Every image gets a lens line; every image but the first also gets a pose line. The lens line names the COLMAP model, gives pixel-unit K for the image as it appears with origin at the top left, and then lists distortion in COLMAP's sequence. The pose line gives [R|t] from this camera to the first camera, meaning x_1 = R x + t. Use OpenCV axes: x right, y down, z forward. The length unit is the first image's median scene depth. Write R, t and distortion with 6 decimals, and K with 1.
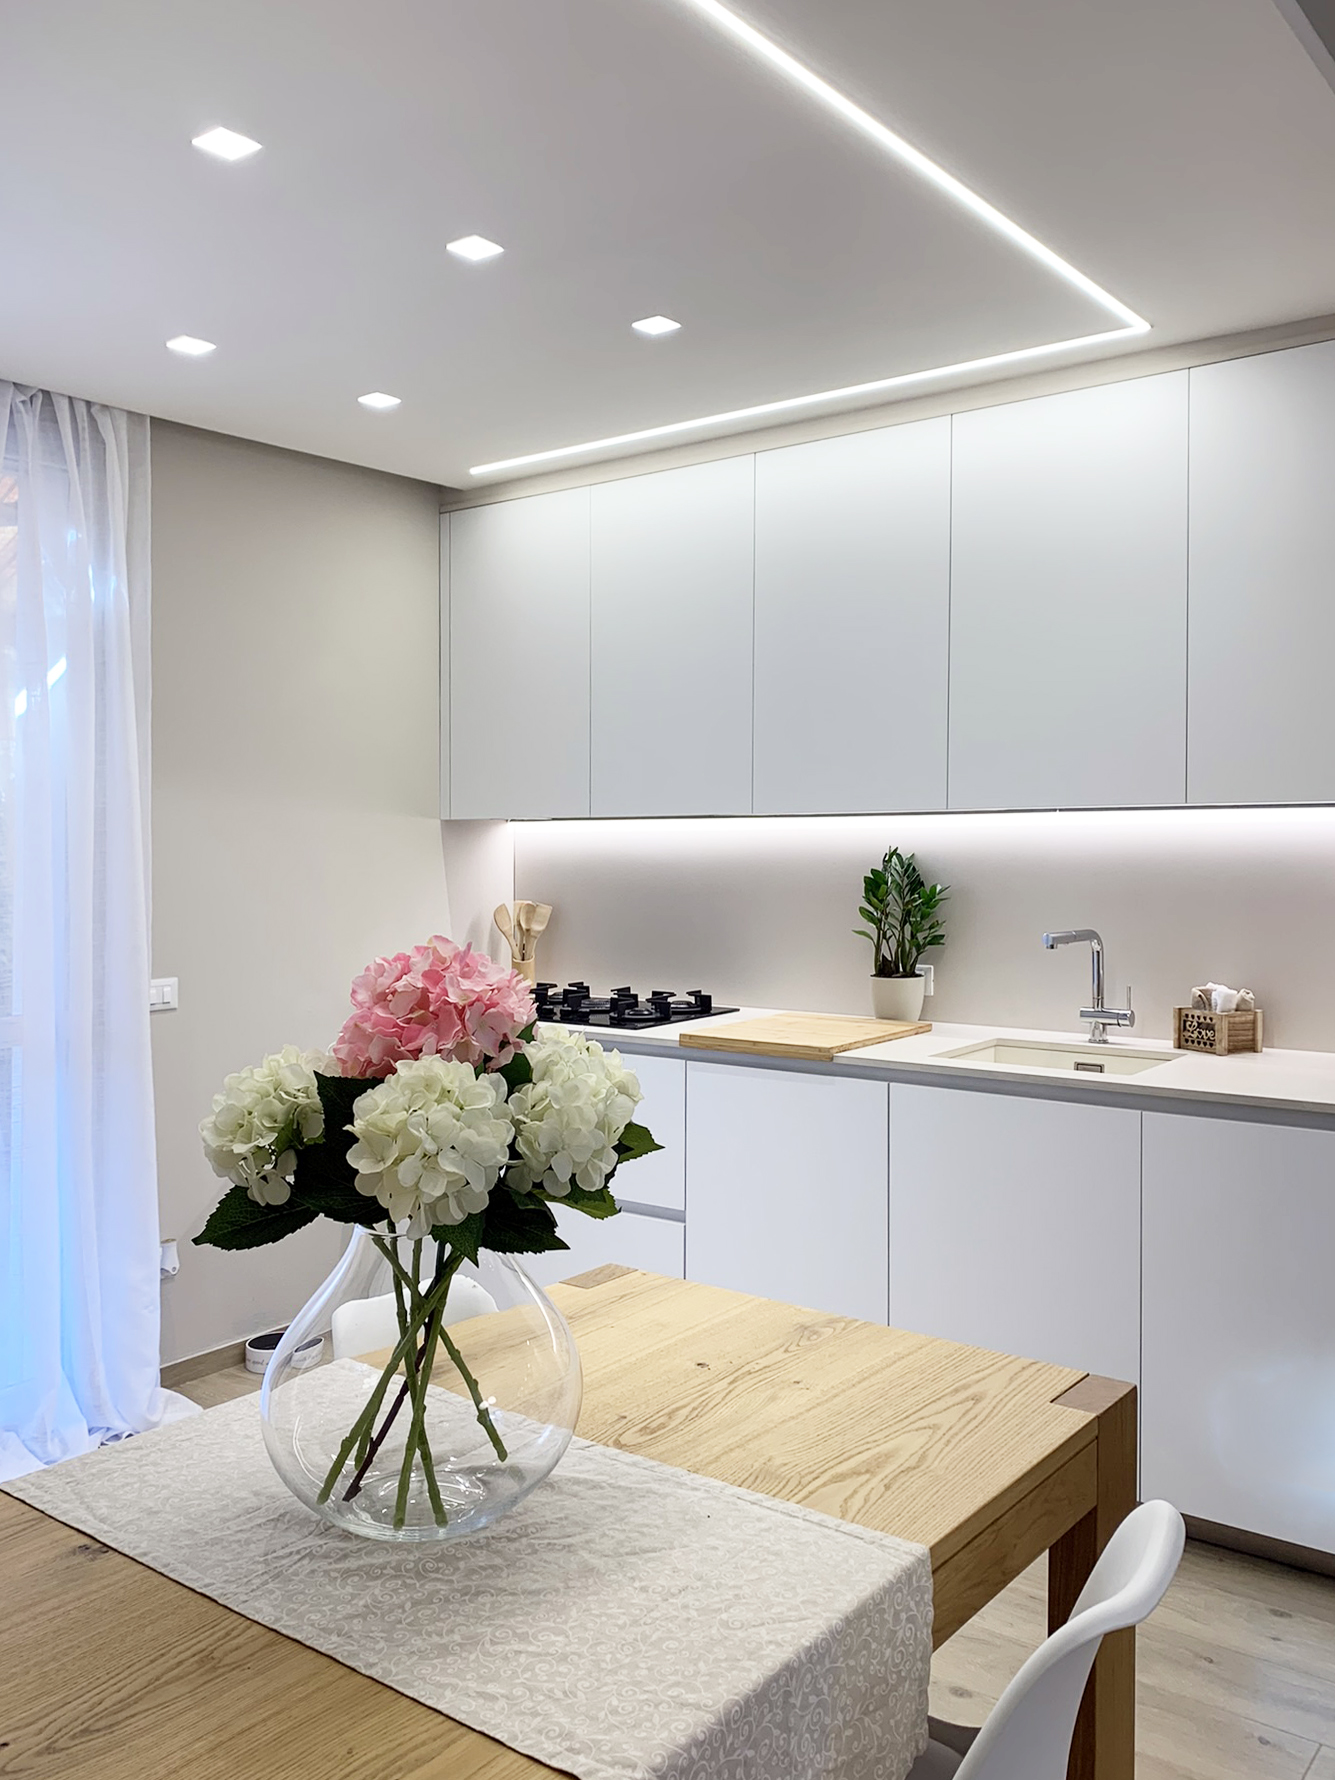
lens RADIAL K [[1507.8, 0, 627.6], [0, 1507.8, 856.0], [0, 0, 1]] dist [0.002154, -0.003160]
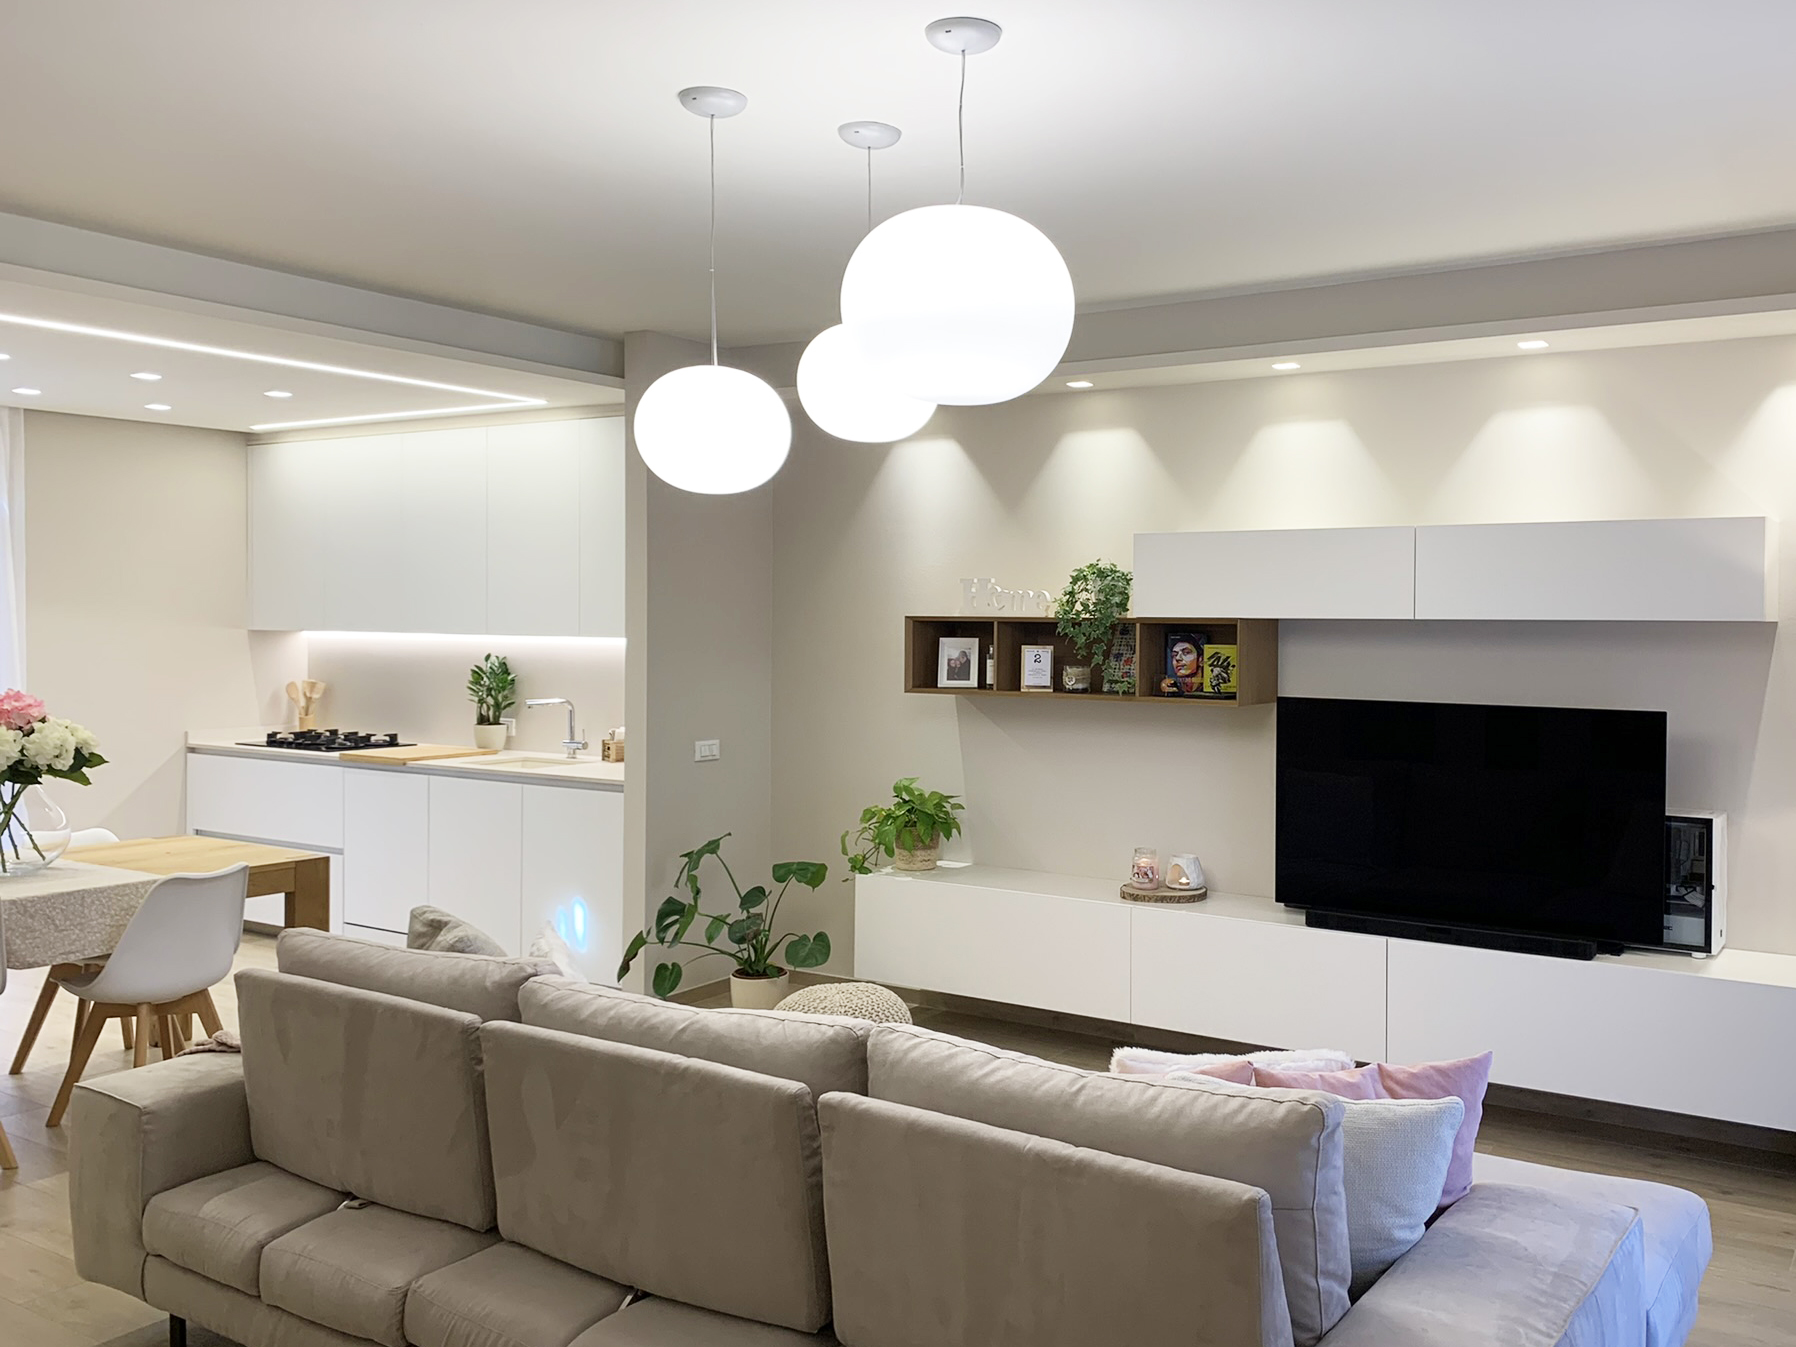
lens RADIAL K [[1438.3, 0, 918.6], [0, 1438.3, 665.1], [0, 0, 1]] dist [0.114659, -0.158014]
pose [[0.993087, 0.017068, 0.116132, 0.488400], [-0.018927, 0.999709, 0.014926, -0.026878], [-0.115844, -0.017021, 0.993122, -0.787287]]
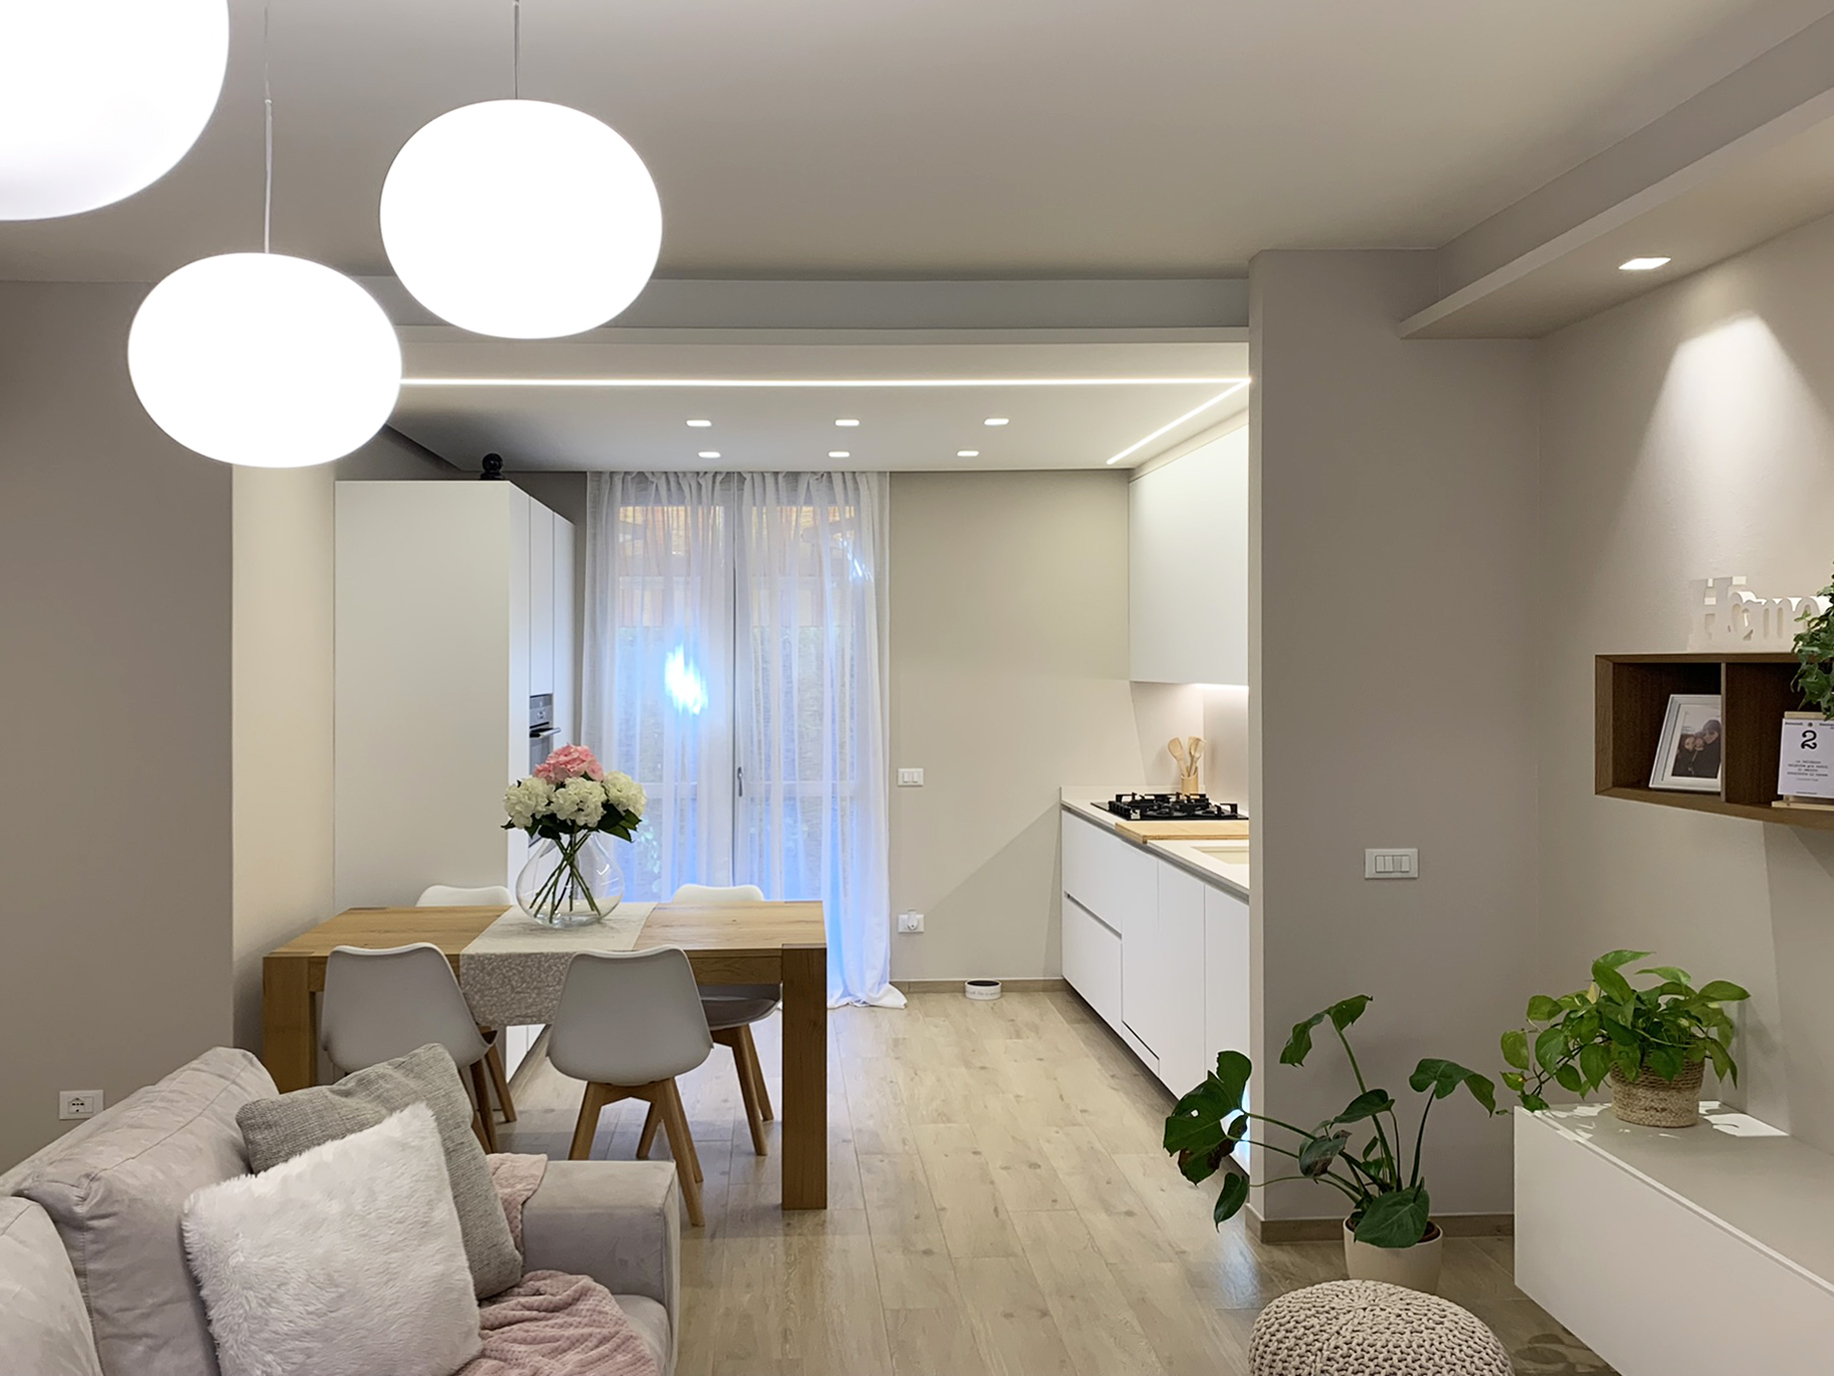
lens RADIAL K [[1468.8, 0, 938.1], [0, 1468.8, 679.4], [0, 0, 1]] dist [0.114659, -0.158014]
pose [[0.703383, 0.014004, -0.710673, 0.937523], [-0.011757, 0.999898, 0.008067, -0.042042], [0.710714, 0.002681, 0.703476, -0.230253]]
